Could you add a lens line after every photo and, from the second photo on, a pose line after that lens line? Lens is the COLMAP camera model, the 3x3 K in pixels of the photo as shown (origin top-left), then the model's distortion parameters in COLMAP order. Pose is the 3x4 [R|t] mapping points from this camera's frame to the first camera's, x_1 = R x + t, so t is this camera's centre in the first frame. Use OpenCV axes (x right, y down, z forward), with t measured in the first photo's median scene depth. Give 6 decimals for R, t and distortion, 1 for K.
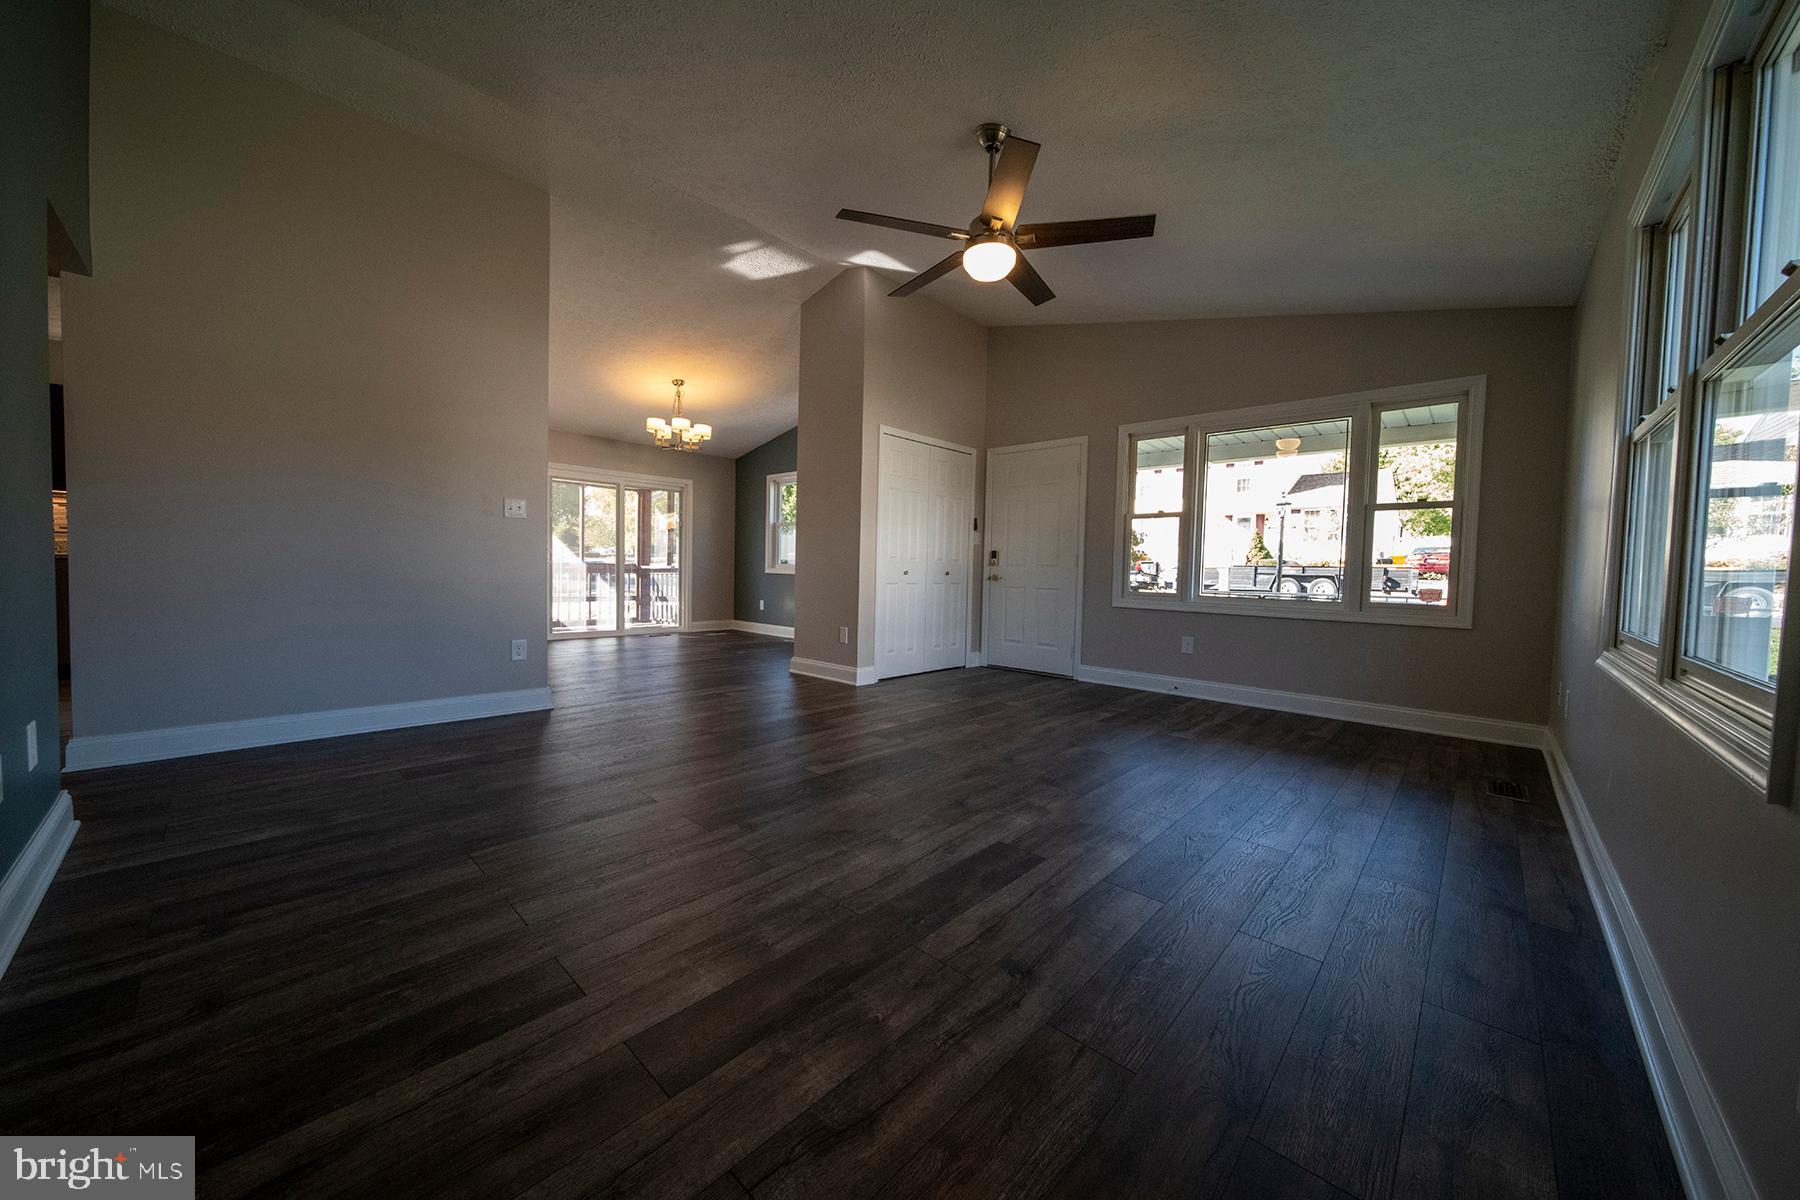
lens RADIAL K [[633.3, 0, 912.5], [0, 633.3, 596.6], [0, 0, 1]] dist [-0.001602, -0.001731]
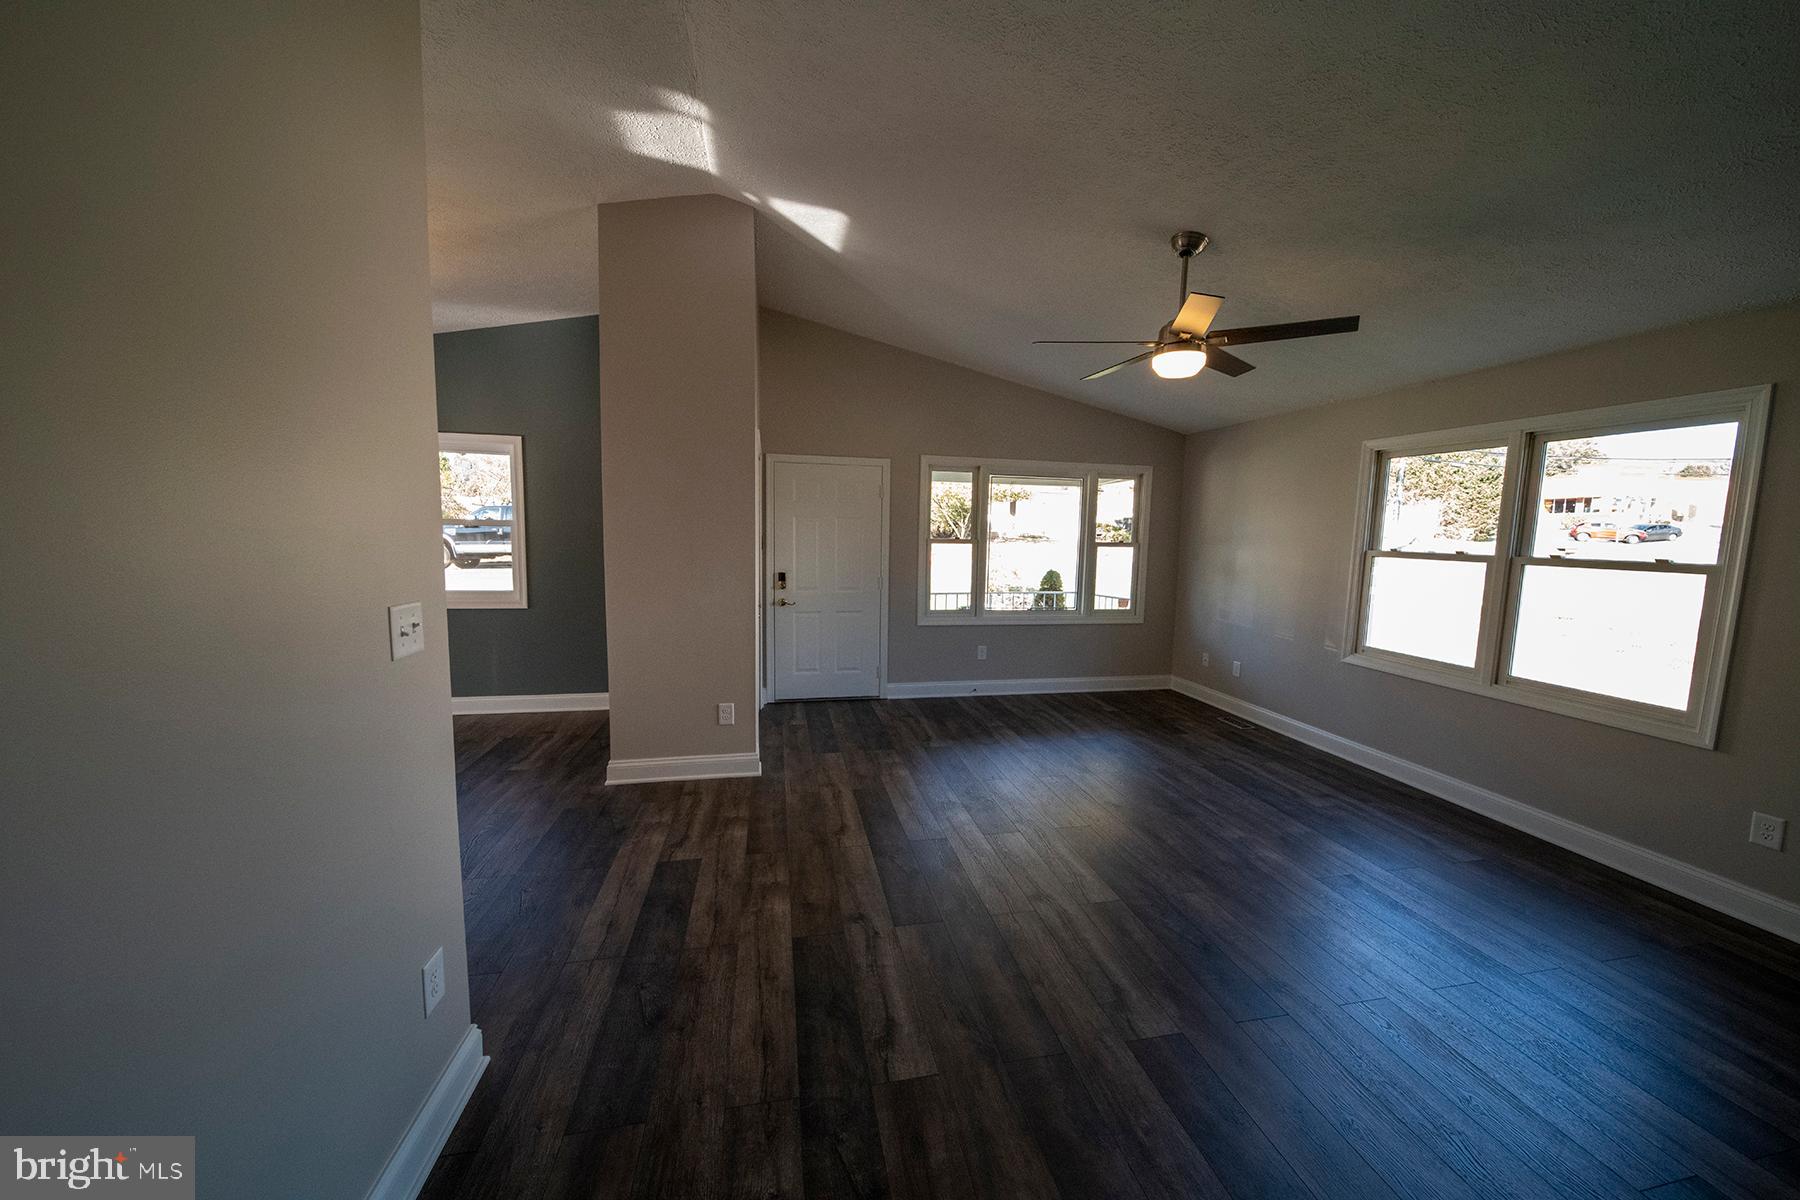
lens RADIAL K [[633.3, 0, 906.7], [0, 633.3, 596.2], [0, 0, 1]] dist [-0.001602, -0.001731]
pose [[0.579037, -0.093915, 0.809874, -0.567643], [0.027354, 0.995022, 0.095828, -0.138954], [-0.814842, -0.033335, 0.578724, 0.406057]]
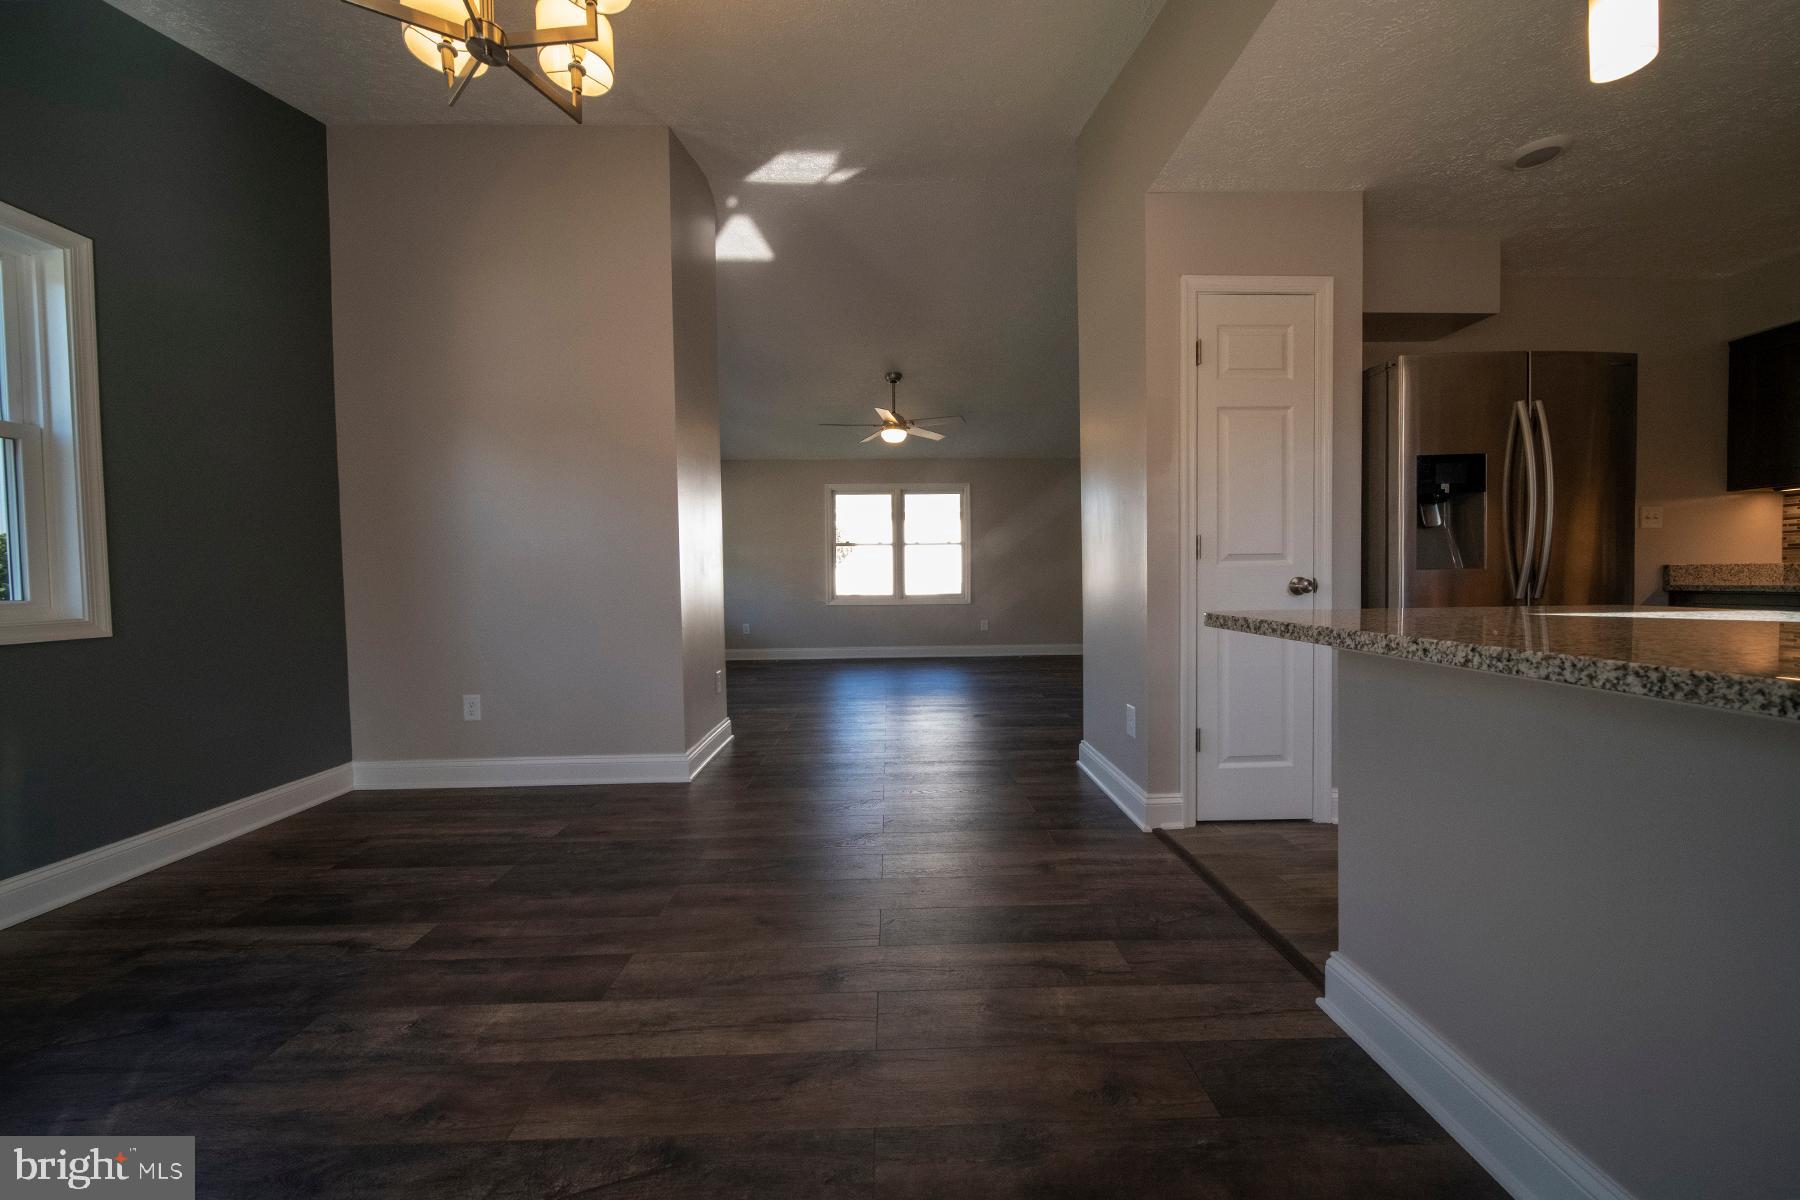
lens RADIAL K [[633.3, 0, 912.6], [0, 633.3, 602.3], [0, 0, 1]] dist [-0.001602, -0.001731]
pose [[-0.693183, -0.041968, 0.719538, -0.785476], [0.029065, 0.995864, 0.086086, -0.086597], [-0.720175, 0.080587, -0.689096, 1.330054]]
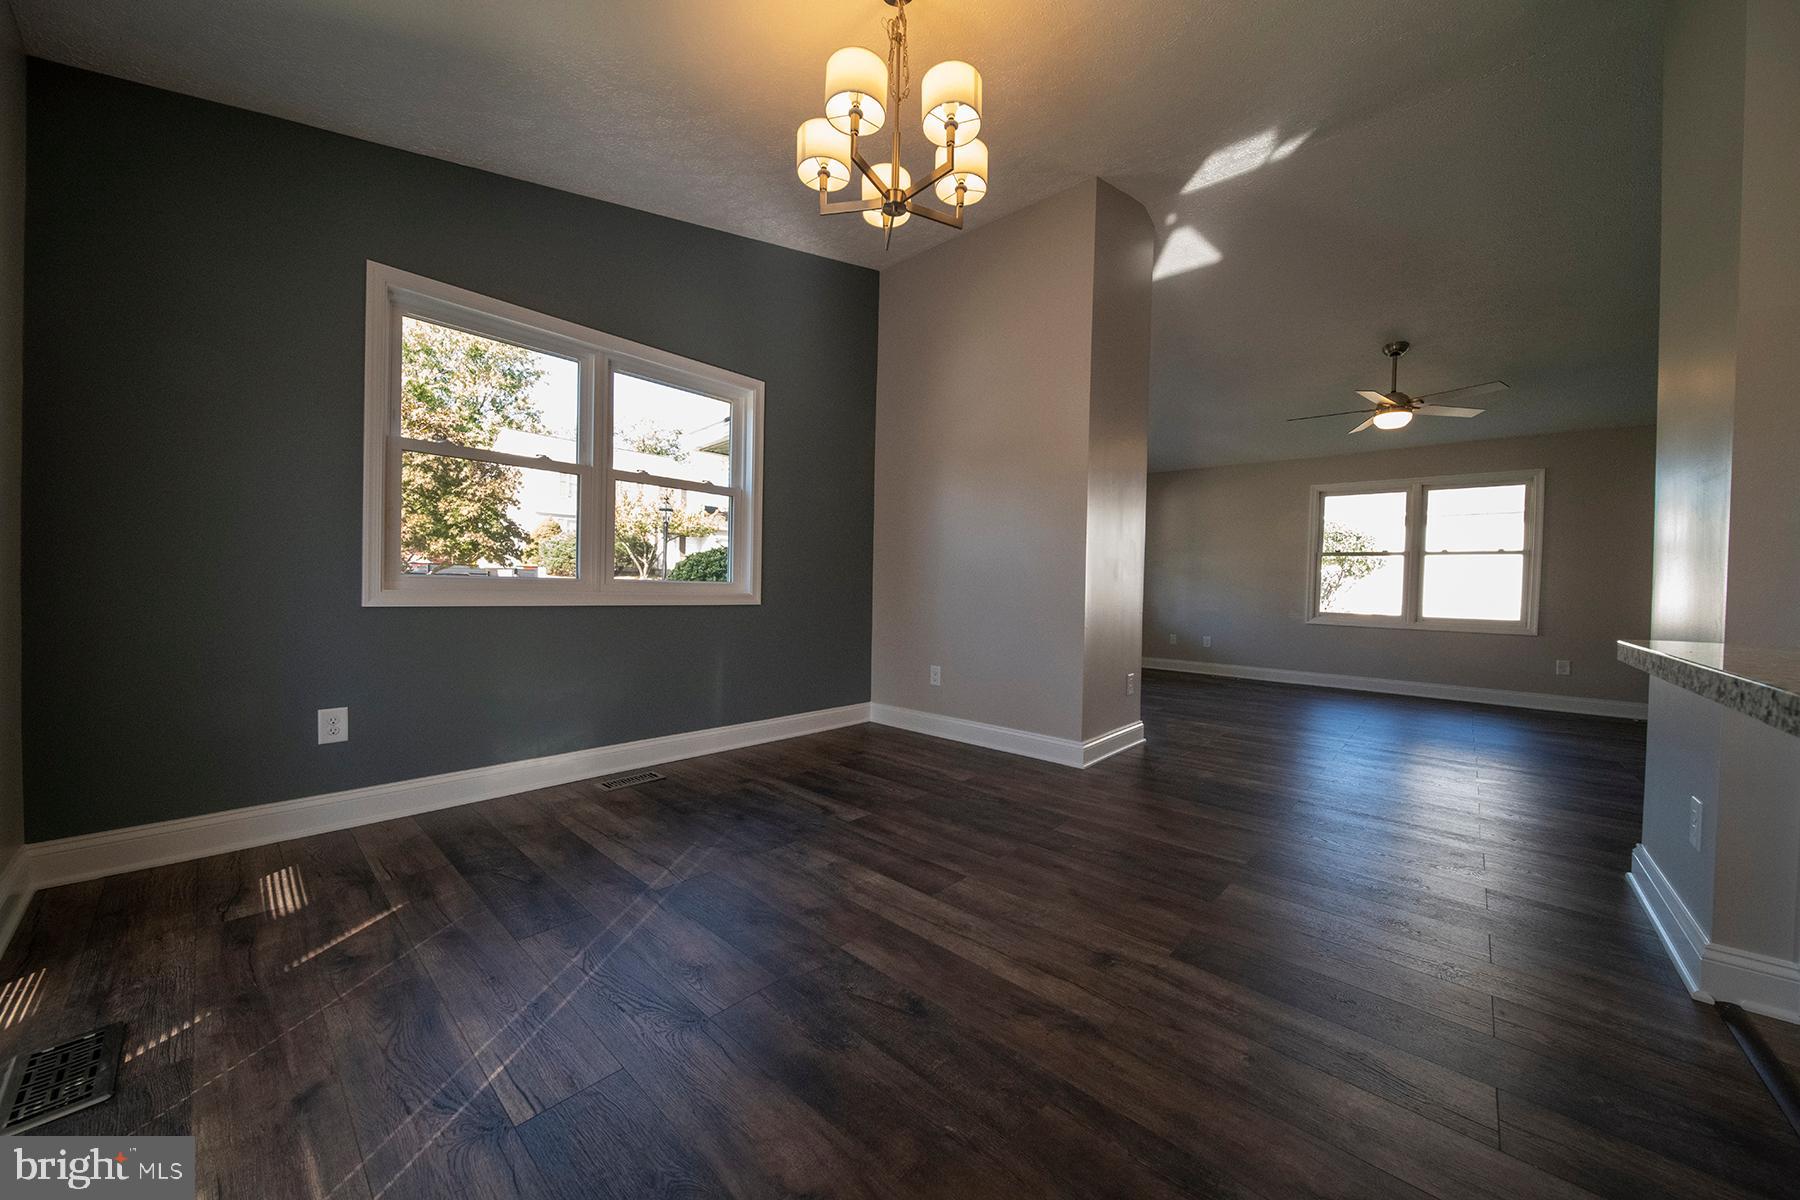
lens RADIAL K [[633.3, 0, 930.7], [0, 633.3, 603.5], [0, 0, 1]] dist [-0.001602, -0.001731]
pose [[-0.024346, -0.049178, 0.998493, -0.856682], [0.019837, 0.998569, 0.049666, -0.078264], [-0.999507, 0.021016, -0.023336, 1.252580]]
